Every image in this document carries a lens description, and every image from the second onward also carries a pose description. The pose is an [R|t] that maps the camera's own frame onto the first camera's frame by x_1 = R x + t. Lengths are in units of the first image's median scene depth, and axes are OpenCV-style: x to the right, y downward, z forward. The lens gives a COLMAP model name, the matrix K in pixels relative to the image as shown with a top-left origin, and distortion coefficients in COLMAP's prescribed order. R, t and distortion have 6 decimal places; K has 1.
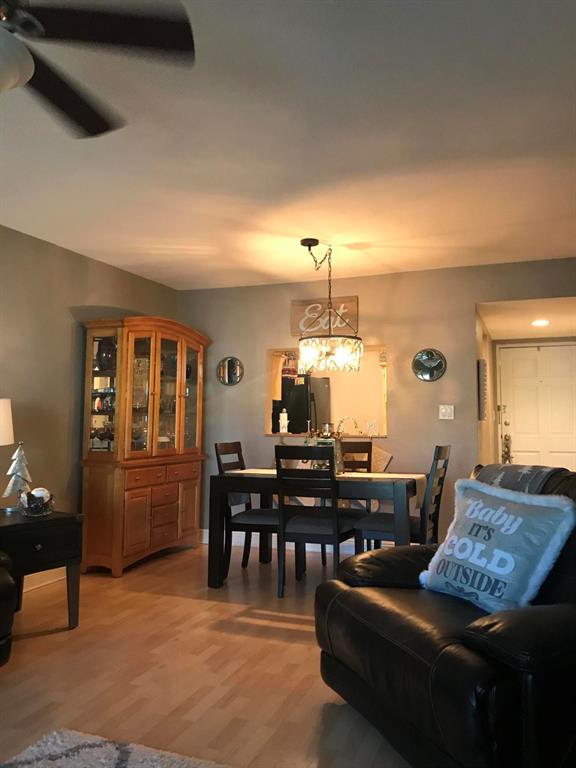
lens RADIAL K [[629.5, 0, 265.5], [0, 629.5, 388.1], [0, 0, 1]] dist [0.040036, -0.062069]
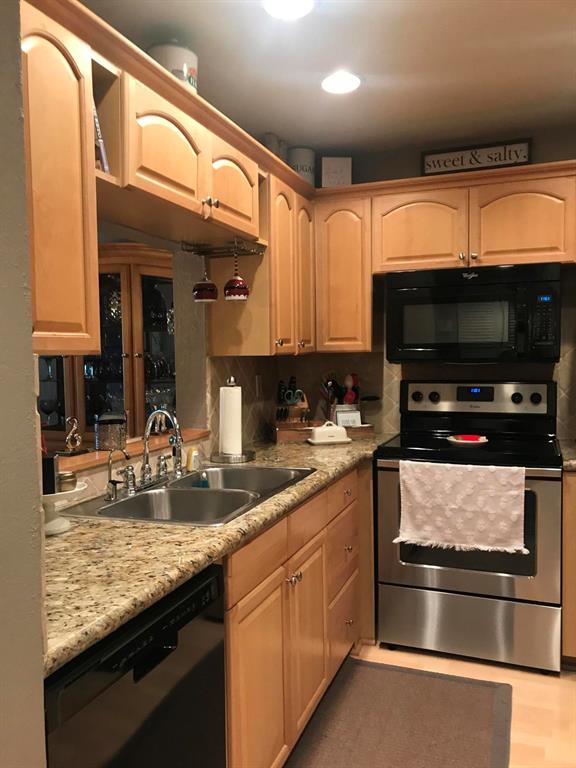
lens RADIAL K [[629.5, 0, 265.5], [0, 629.5, 388.1], [0, 0, 1]] dist [0.040036, -0.062069]
pose [[-0.001882, 0.045462, -0.998964, 0.785808], [0.060068, 0.997167, 0.045267, 0.039057], [0.998192, -0.059921, -0.004607, 1.760382]]
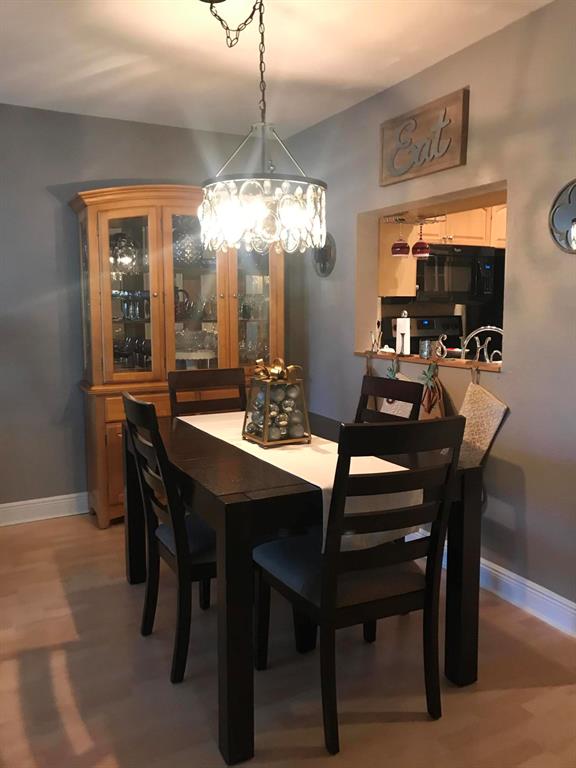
lens RADIAL K [[629.5, 0, 265.5], [0, 629.5, 388.1], [0, 0, 1]] dist [0.040036, -0.062069]
pose [[0.756091, 0.077849, -0.649820, 0.573679], [0.042055, 0.985069, 0.166944, -0.002307], [0.653114, -0.153553, 0.741528, 0.759664]]
